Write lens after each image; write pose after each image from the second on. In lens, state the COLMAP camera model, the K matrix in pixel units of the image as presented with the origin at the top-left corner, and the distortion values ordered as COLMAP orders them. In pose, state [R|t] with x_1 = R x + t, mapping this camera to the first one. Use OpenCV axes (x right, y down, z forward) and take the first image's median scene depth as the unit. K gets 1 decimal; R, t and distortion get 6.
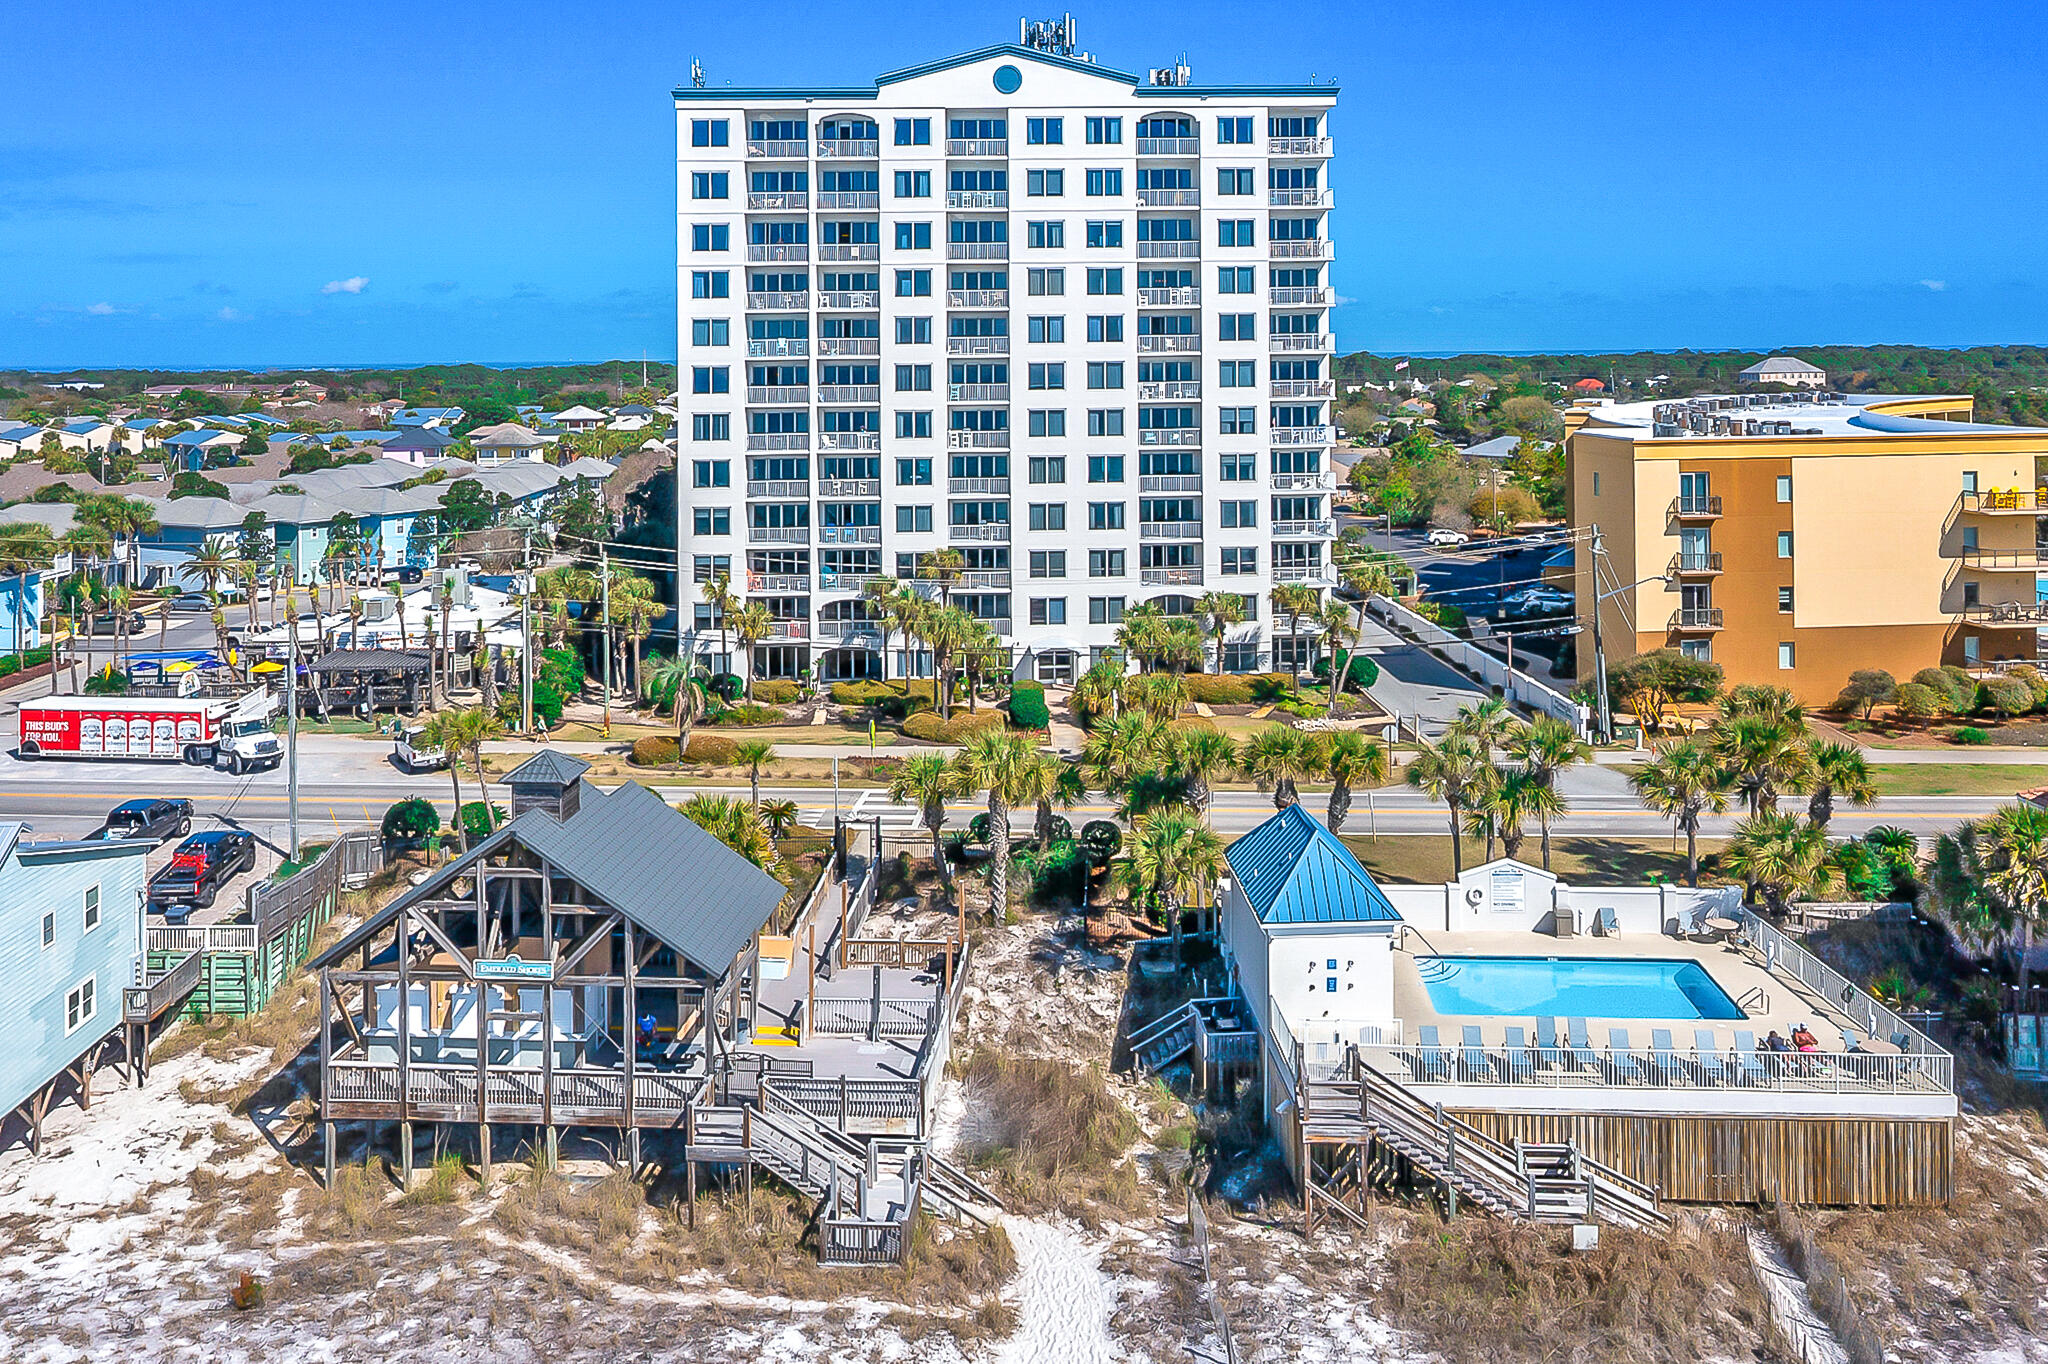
lens RADIAL K [[1702.1, 0, 1018.5], [0, 1702.1, 360.0], [0, 0, 1]] dist [-0.020652, 0.012753]
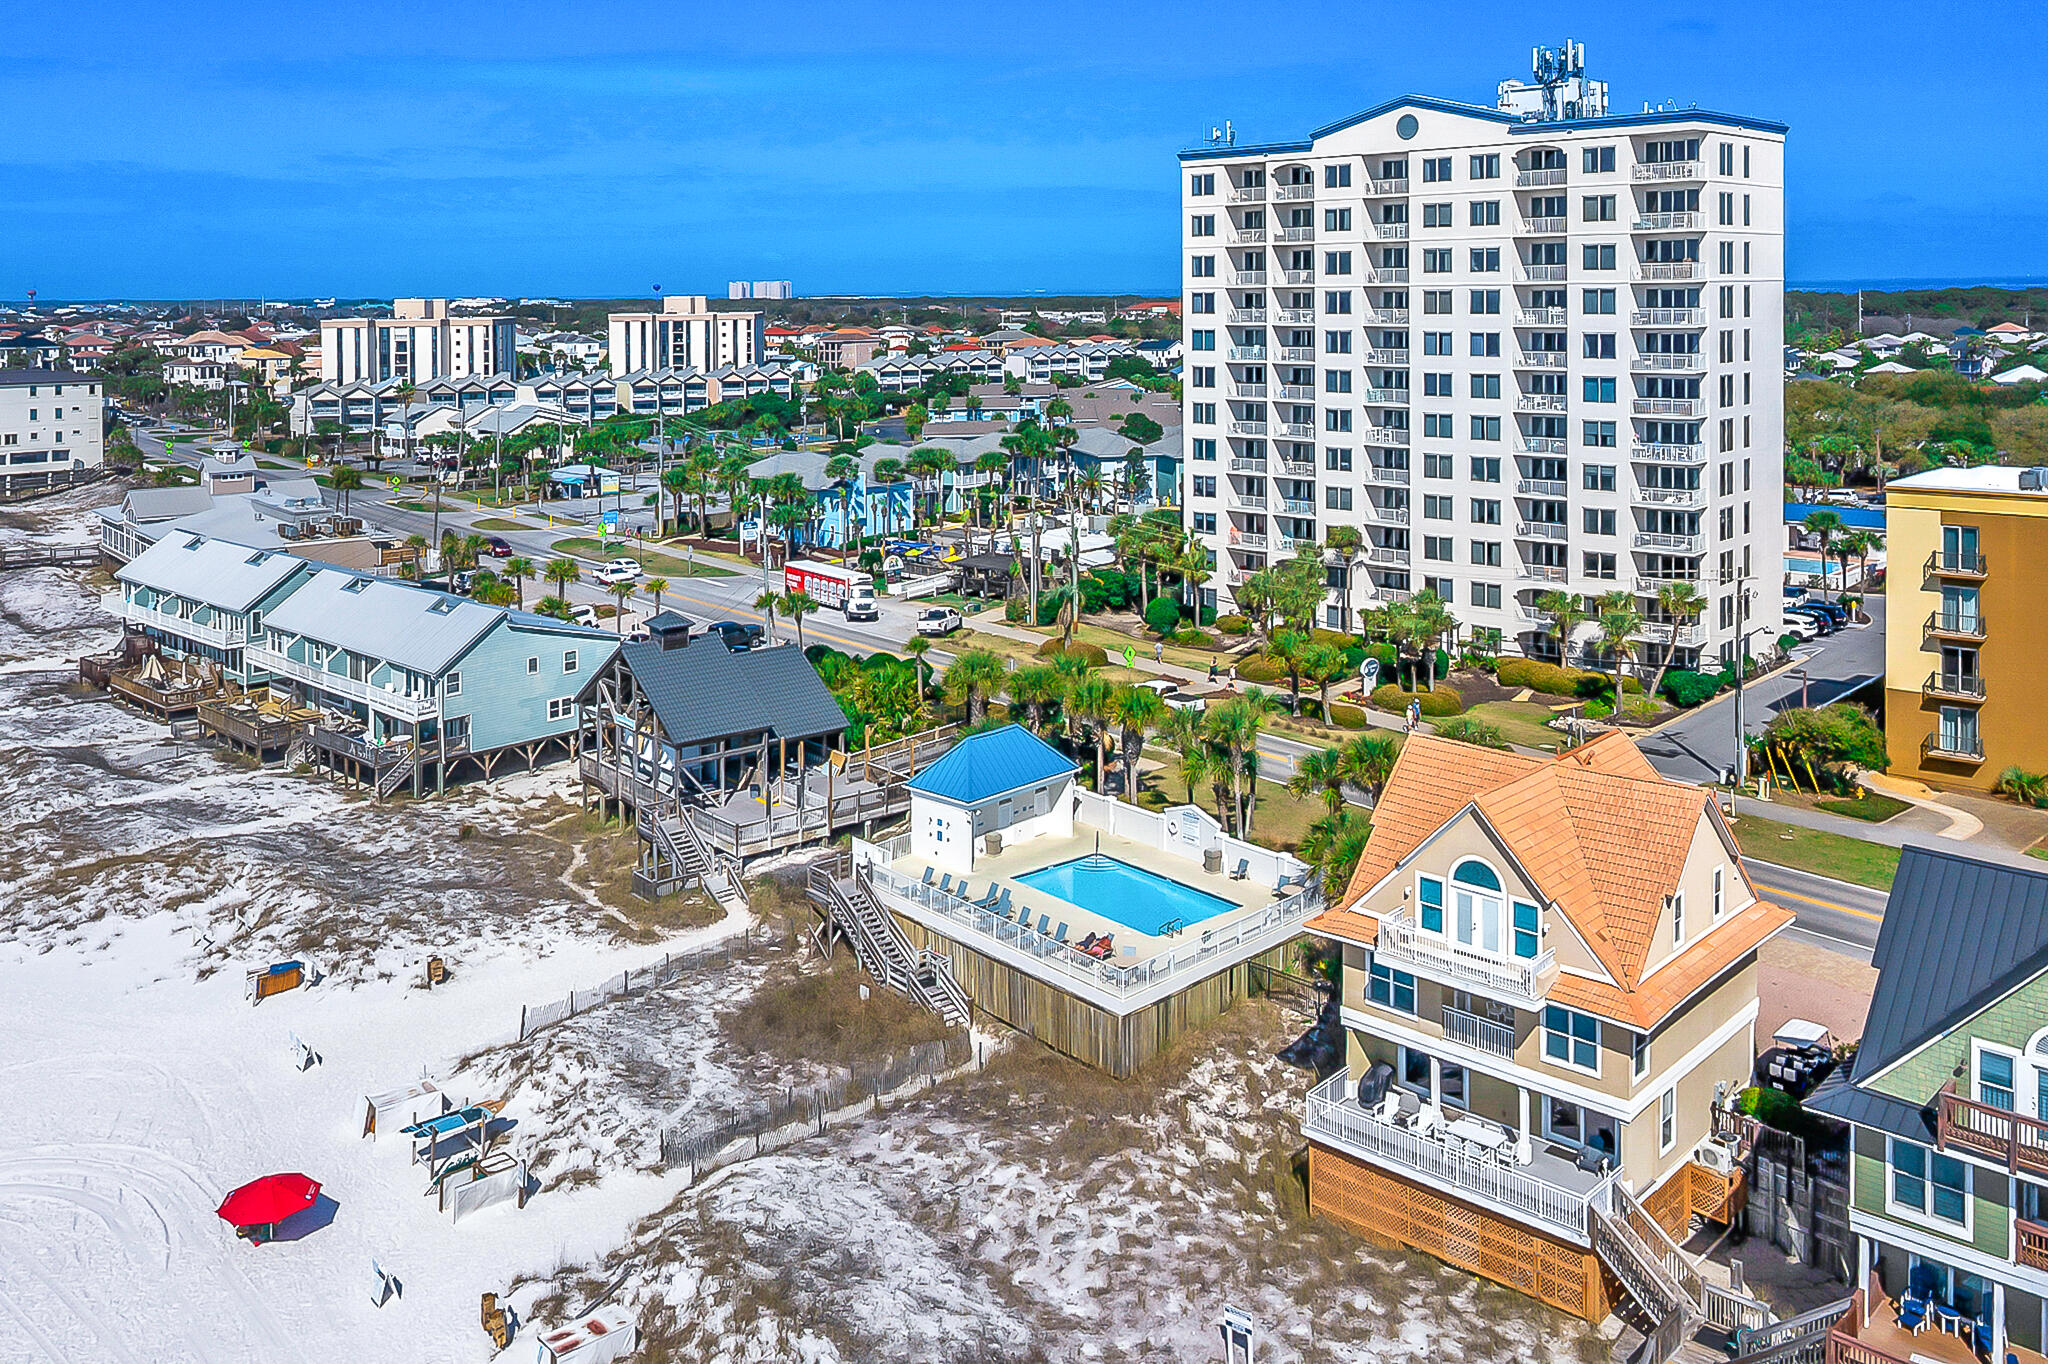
lens RADIAL K [[1702.1, 0, 1012.8], [0, 1702.1, 329.4], [0, 0, 1]] dist [-0.020652, 0.012753]
pose [[0.696900, 0.019234, -0.716911, 0.635132], [0.002266, 0.999576, 0.029021, -0.061304], [0.717165, -0.021849, 0.696561, 0.002119]]
